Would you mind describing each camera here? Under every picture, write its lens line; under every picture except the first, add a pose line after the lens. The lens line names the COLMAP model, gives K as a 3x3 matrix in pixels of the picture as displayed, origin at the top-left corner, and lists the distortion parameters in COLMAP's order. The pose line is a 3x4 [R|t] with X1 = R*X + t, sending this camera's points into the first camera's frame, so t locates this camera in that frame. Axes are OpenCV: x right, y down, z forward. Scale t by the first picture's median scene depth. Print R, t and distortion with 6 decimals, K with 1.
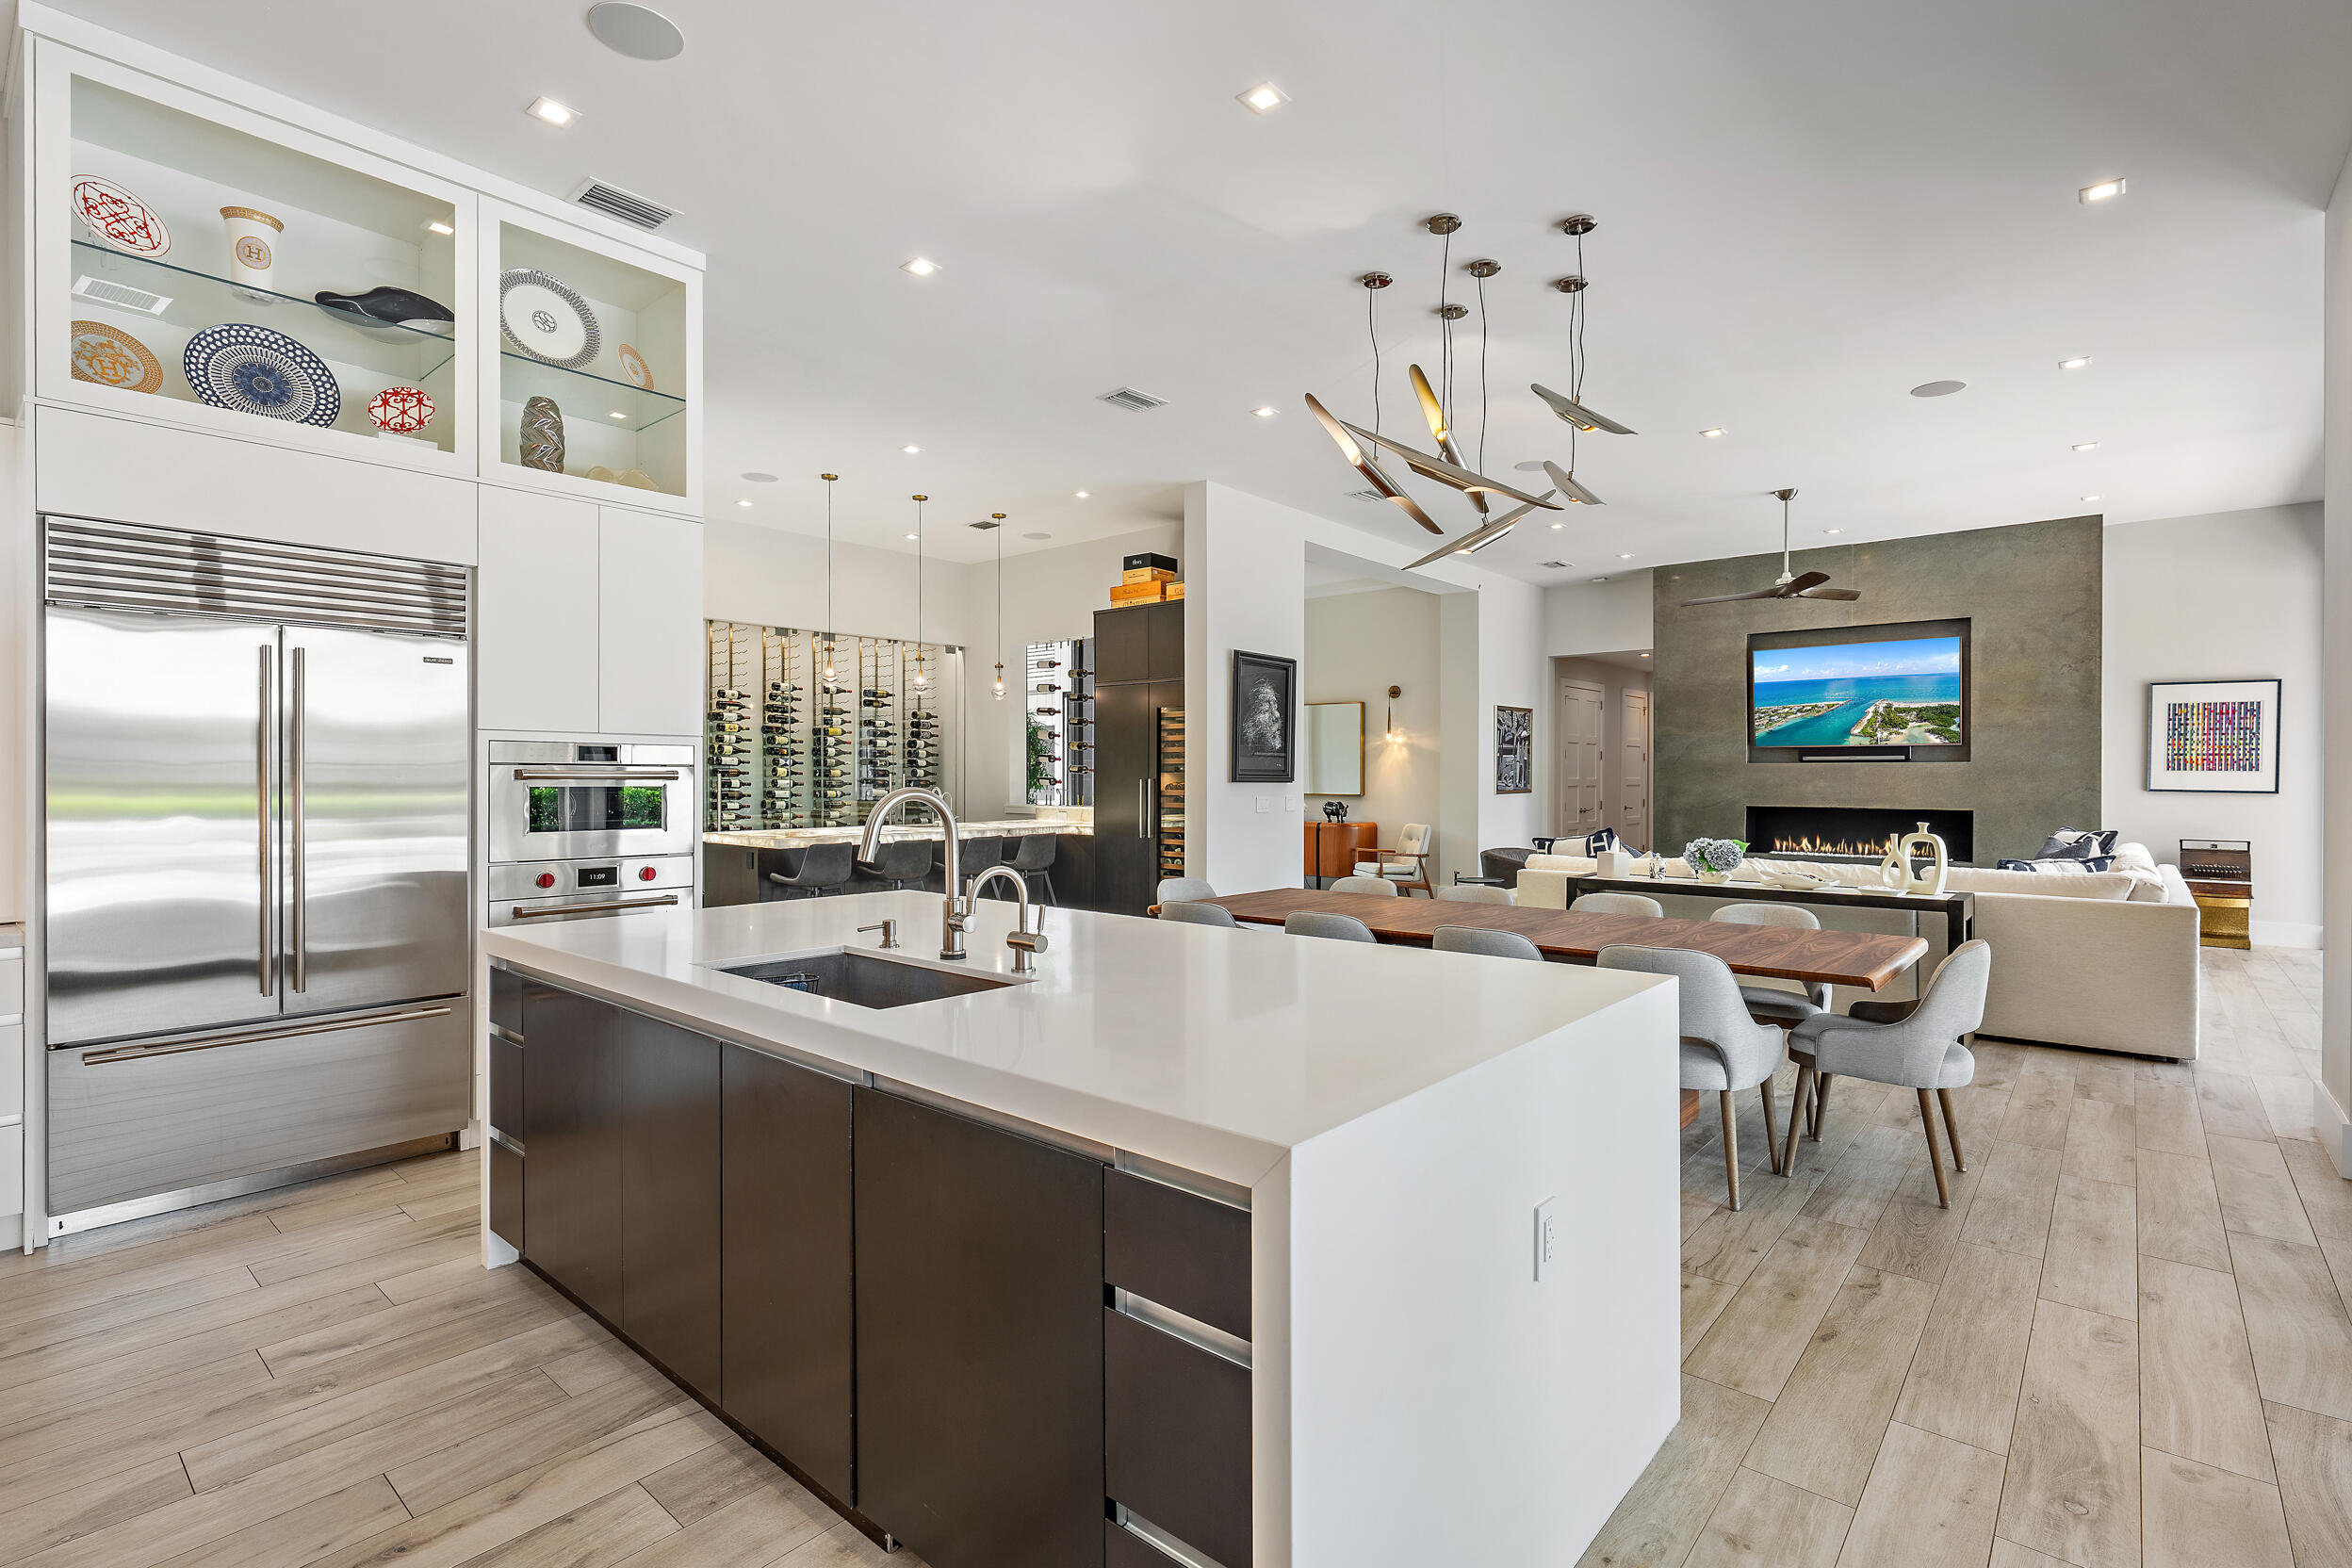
lens RADIAL K [[1114.4, 0, 1182.0], [0, 1114.4, 784.5], [0, 0, 1]] dist [0.003467, -0.000695]
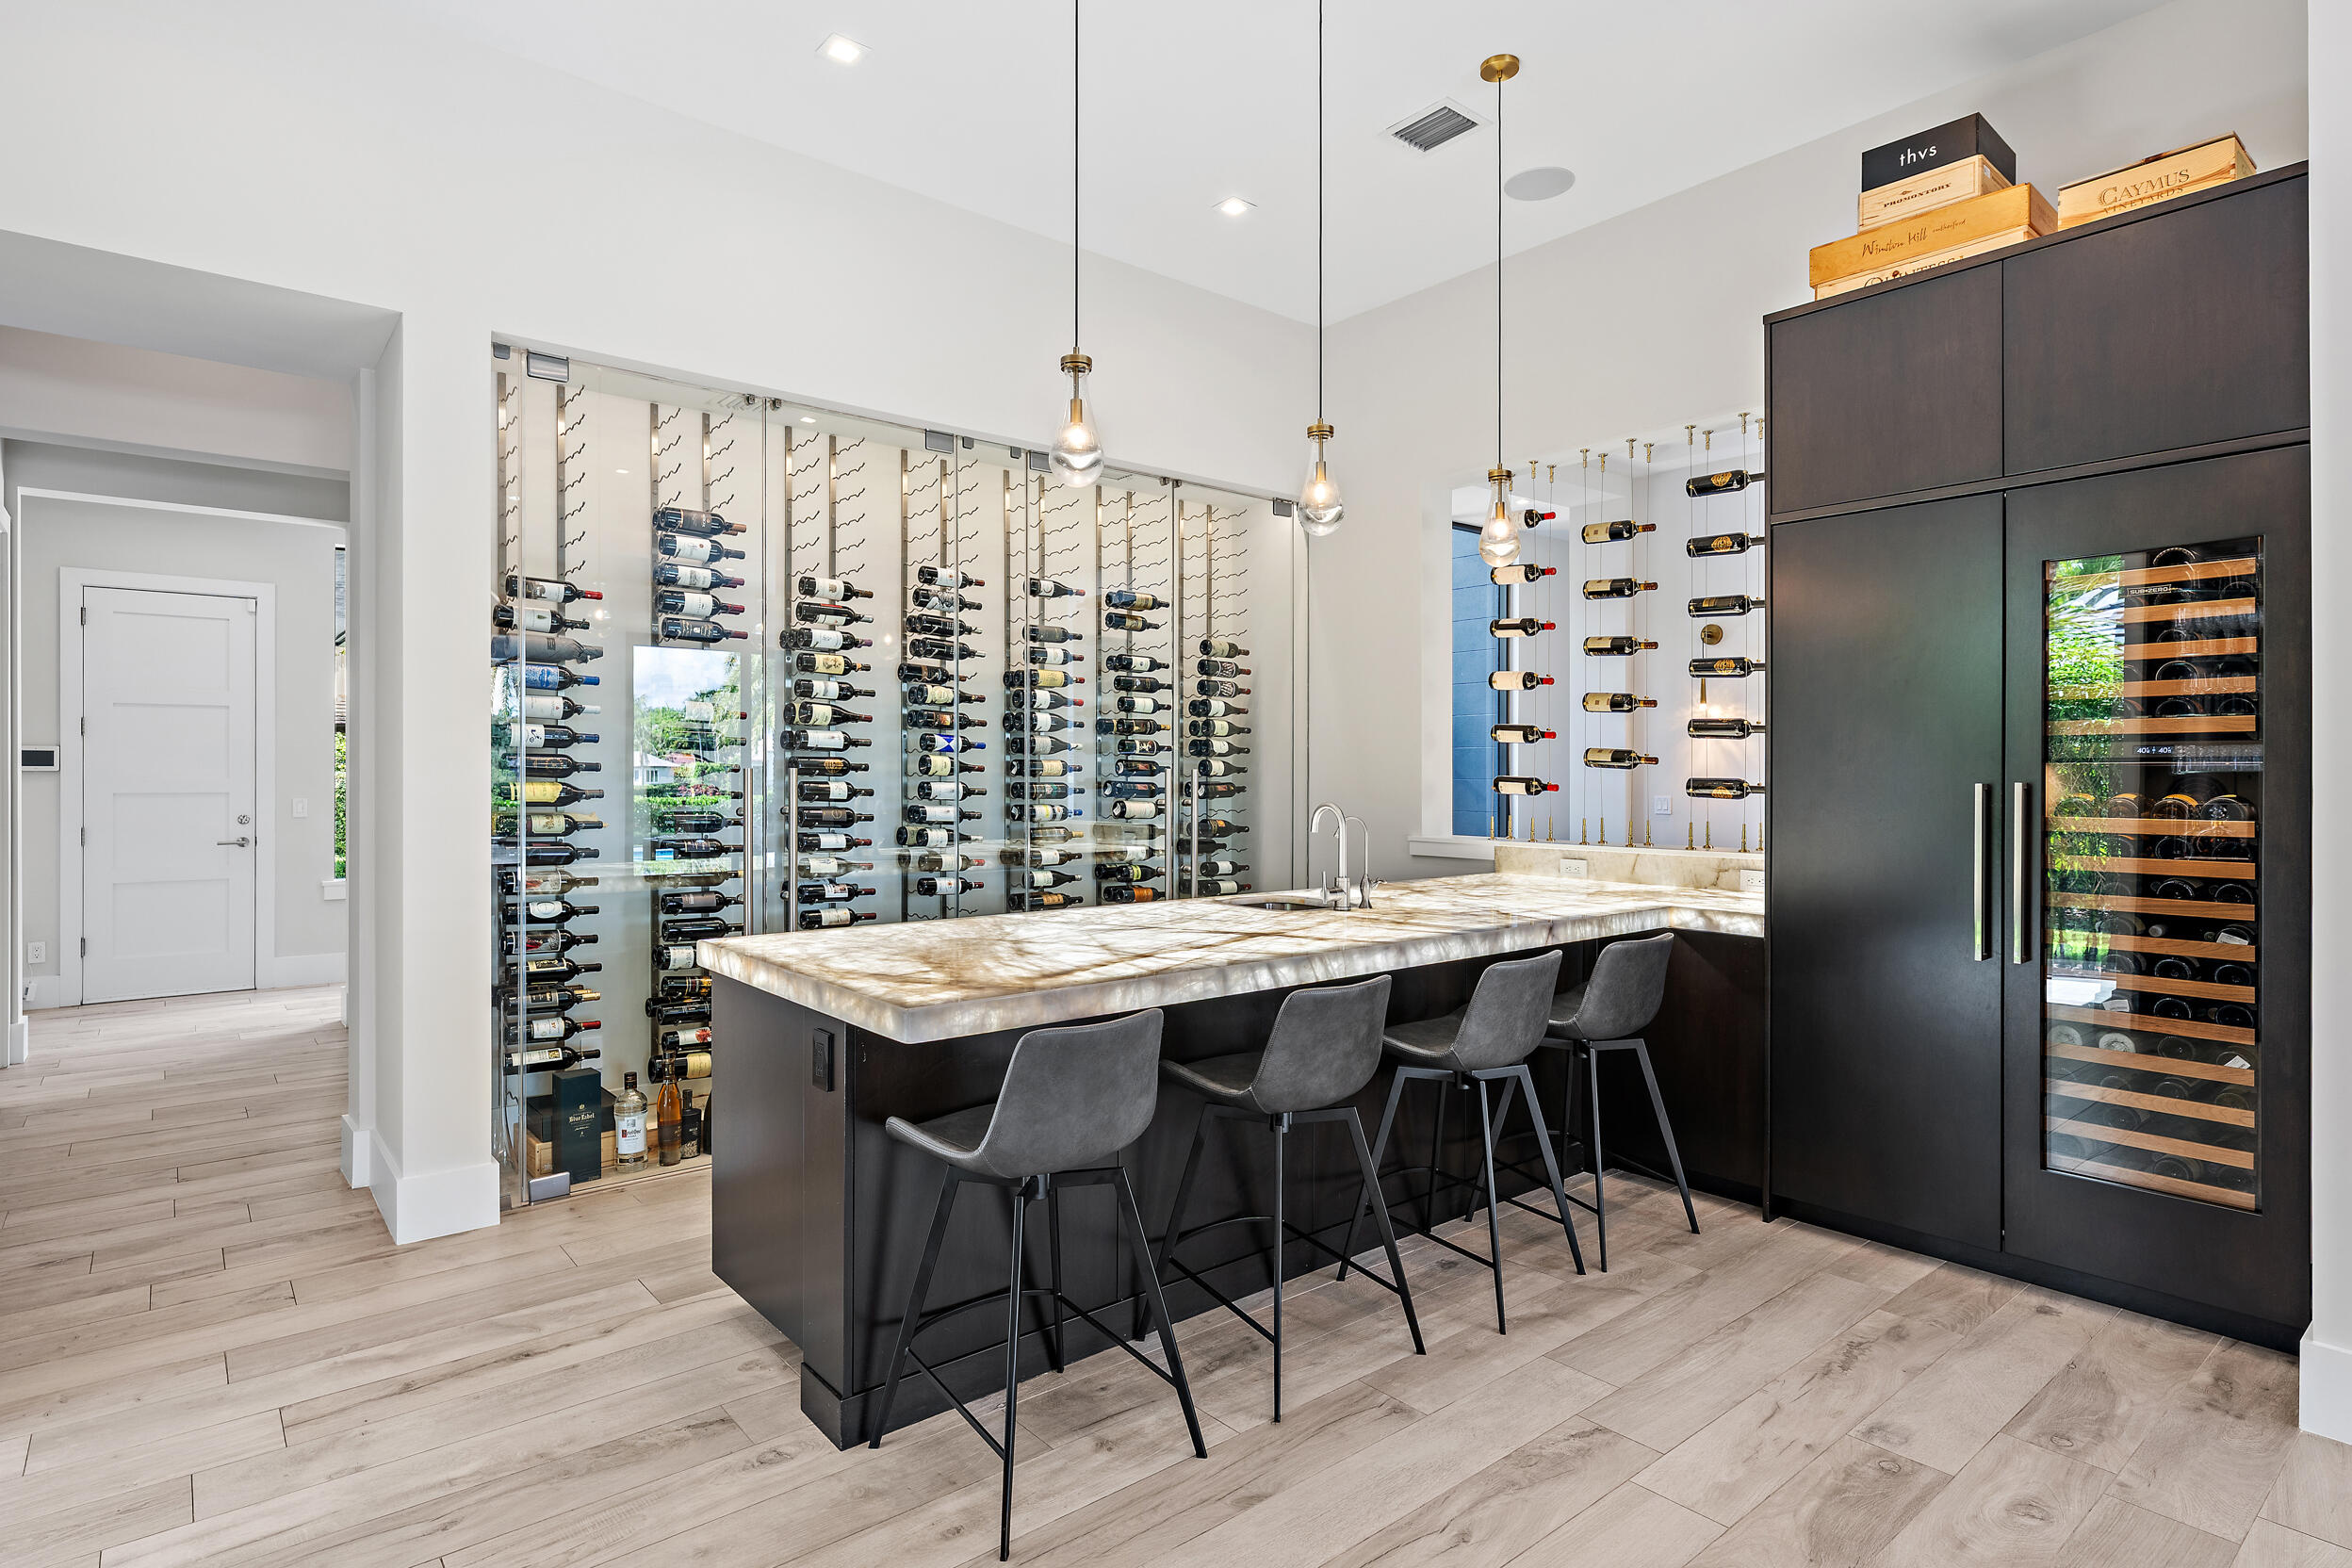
lens RADIAL K [[1230.0, 0, 1171.8], [0, 1230.0, 774.6], [0, 0, 1]] dist [-0.000658, -0.001532]
pose [[0.985544, -0.000801, -0.169415, -0.178828], [-0.000373, 0.999976, -0.006901, -0.003822], [0.169417, 0.006865, 0.985521, 0.515455]]
